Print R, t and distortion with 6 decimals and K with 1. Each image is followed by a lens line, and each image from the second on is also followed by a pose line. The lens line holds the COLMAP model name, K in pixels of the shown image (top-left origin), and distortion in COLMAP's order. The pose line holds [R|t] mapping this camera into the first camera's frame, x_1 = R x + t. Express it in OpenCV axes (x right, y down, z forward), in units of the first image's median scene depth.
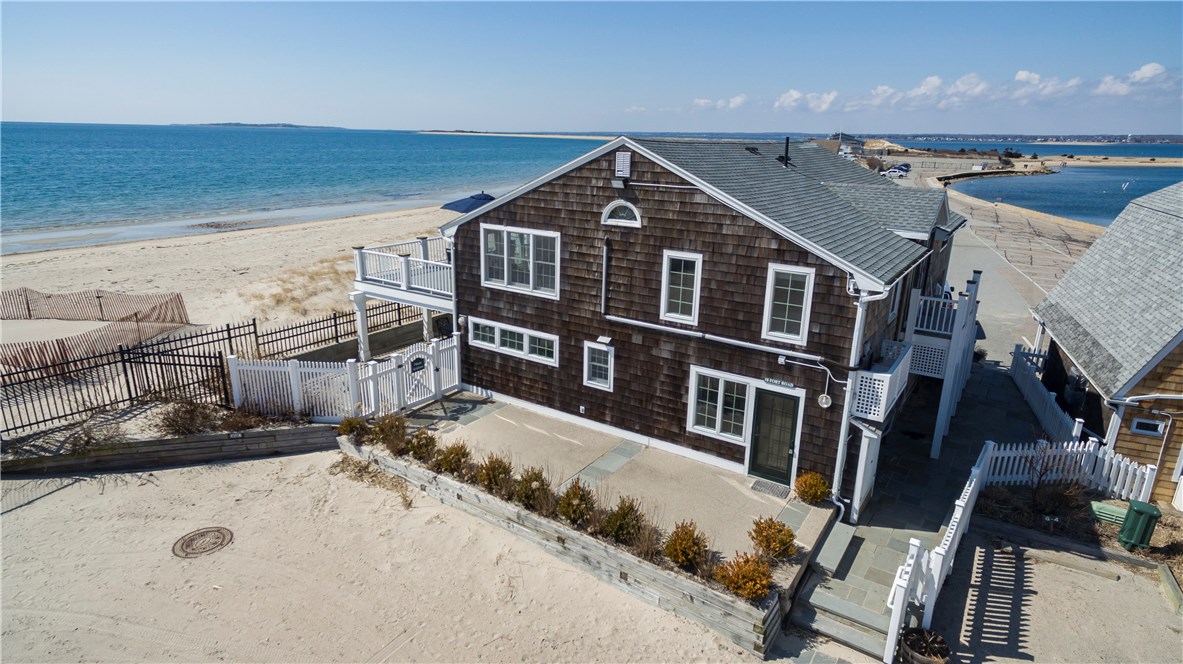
lens RADIAL K [[668.2, 0, 590.3], [0, 668.2, 330.9], [0, 0, 1]] dist [0.007622, 0.002666]
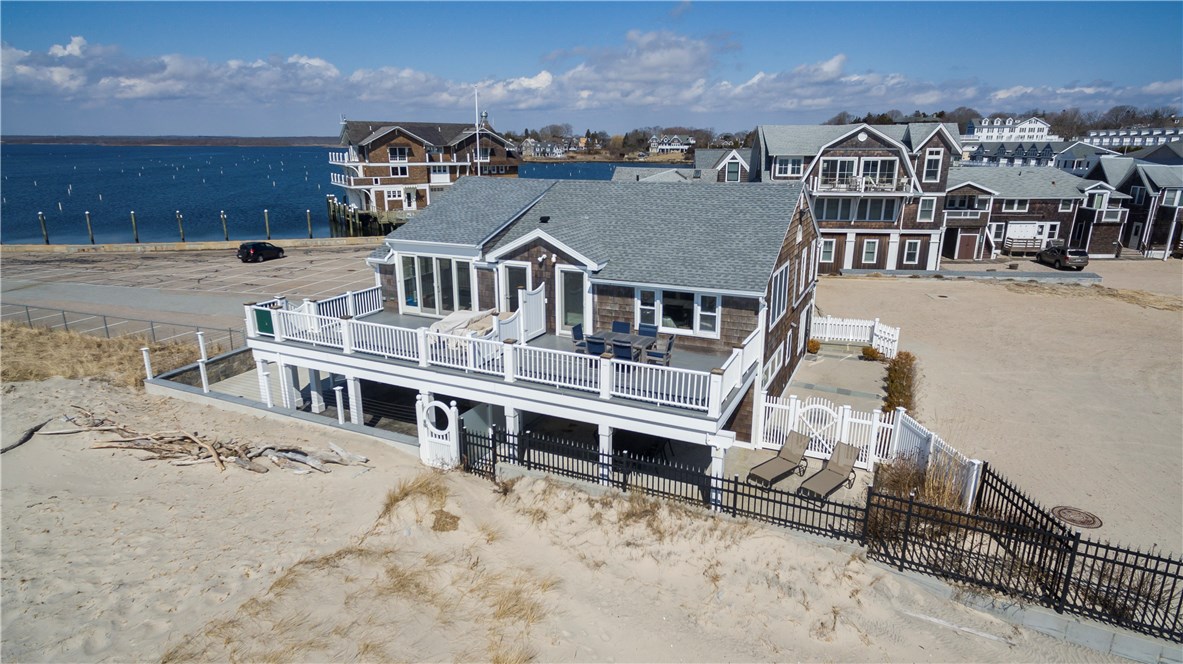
lens RADIAL K [[668.2, 0, 590.8], [0, 668.2, 336.1], [0, 0, 1]] dist [0.007622, 0.002666]
pose [[-0.148883, -0.289795, 0.945438, -1.290155], [0.284918, 0.902976, 0.321647, -0.555444], [-0.946919, 0.317260, -0.051870, 1.526856]]
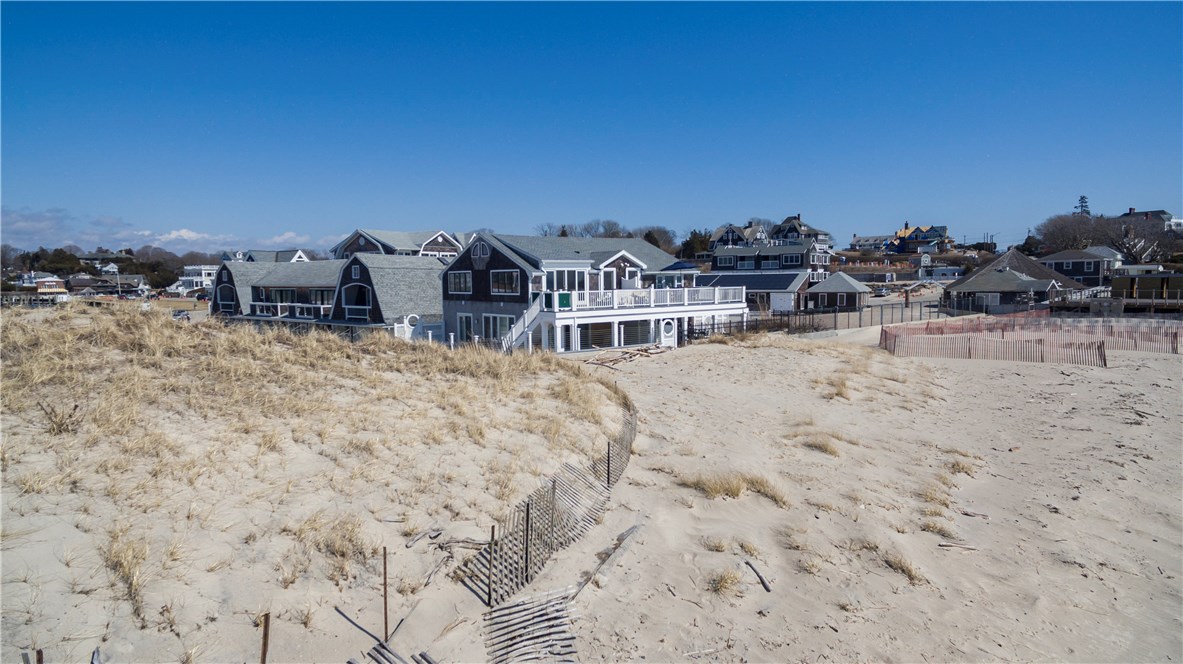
lens RADIAL K [[668.2, 0, 591.8], [0, 668.2, 330.5], [0, 0, 1]] dist [0.007622, 0.002666]
pose [[-0.953856, -0.027105, 0.299039, -0.690670], [0.084866, 0.930974, 0.355084, -1.005429], [-0.288022, 0.364077, -0.885715, 3.951817]]
